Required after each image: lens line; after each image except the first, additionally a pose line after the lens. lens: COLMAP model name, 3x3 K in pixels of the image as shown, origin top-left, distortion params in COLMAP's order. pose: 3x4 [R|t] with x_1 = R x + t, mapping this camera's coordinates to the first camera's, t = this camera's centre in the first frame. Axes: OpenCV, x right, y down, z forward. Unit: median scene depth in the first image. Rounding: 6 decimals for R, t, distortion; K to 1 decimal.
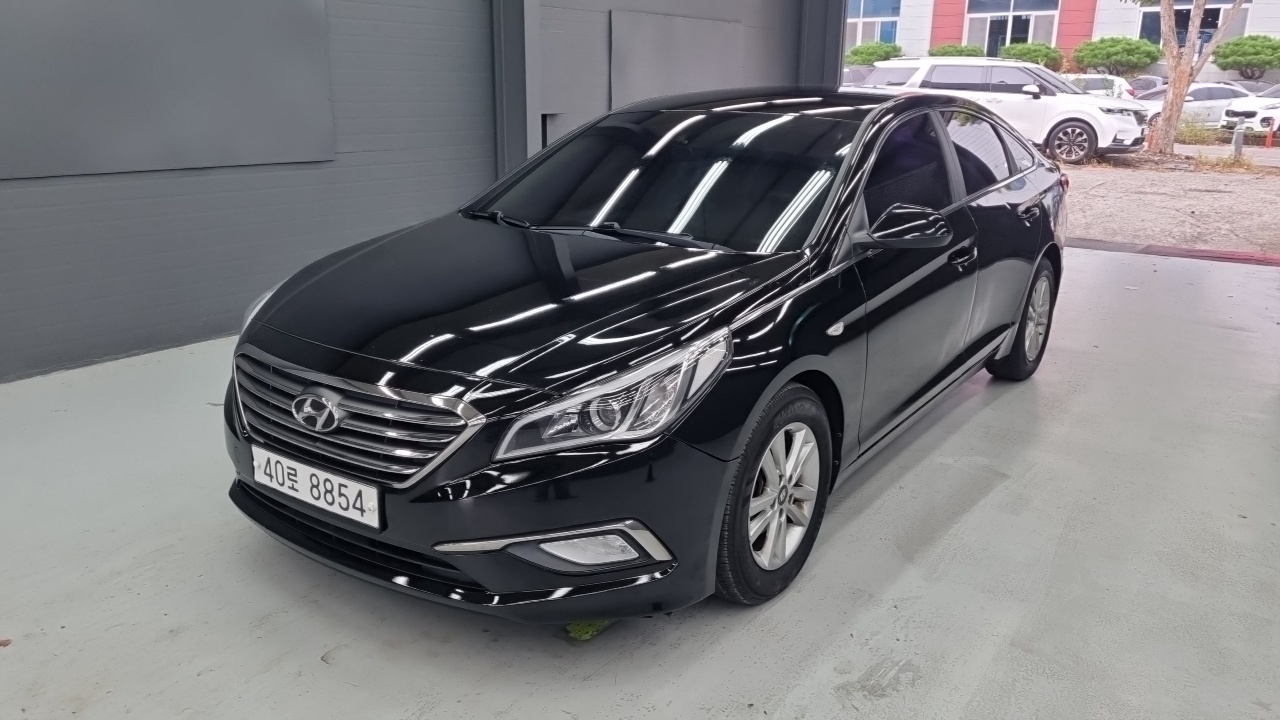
lens RADIAL K [[960.8, 0, 624.9], [0, 960.8, 406.5], [0, 0, 1]] dist [0.041549, -0.007588]
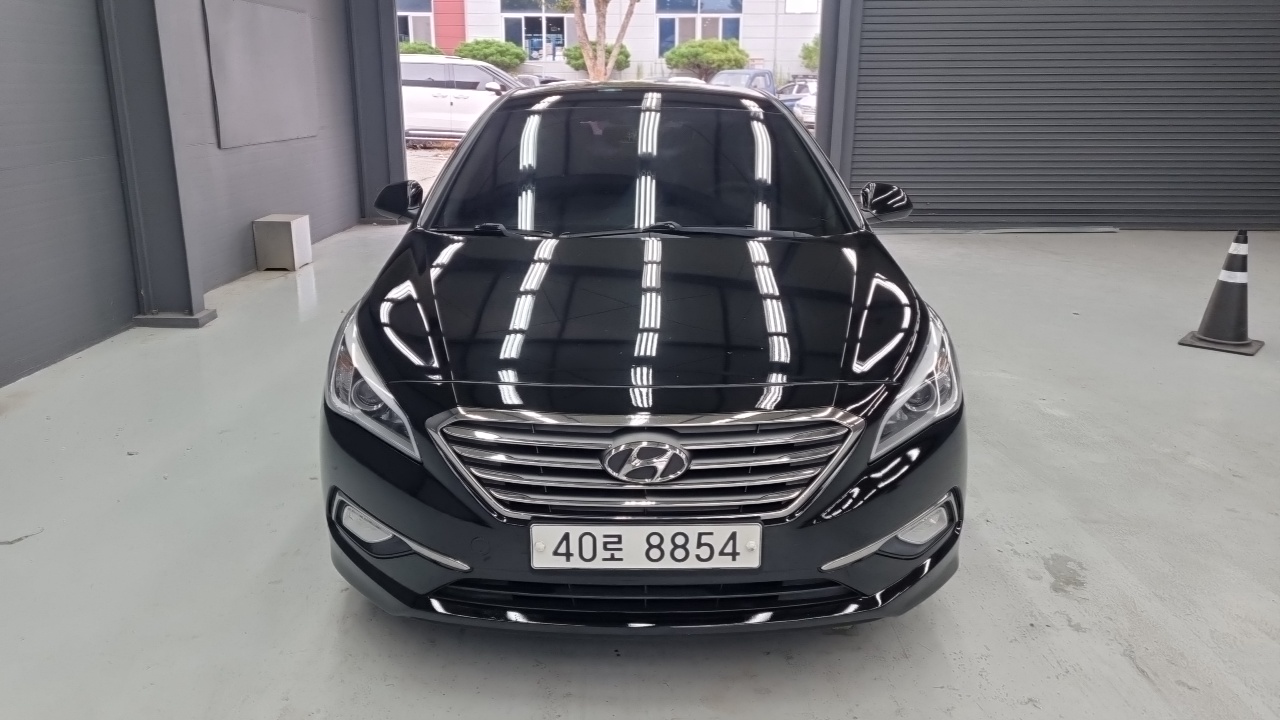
lens RADIAL K [[960.8, 0, 640.2], [0, 960.8, 419.1], [0, 0, 1]] dist [0.041549, -0.007588]
pose [[0.810684, -0.202821, 0.549232, -0.761319], [0.195388, 0.978023, 0.072766, -0.091381], [-0.551920, 0.048323, 0.832496, 0.280501]]
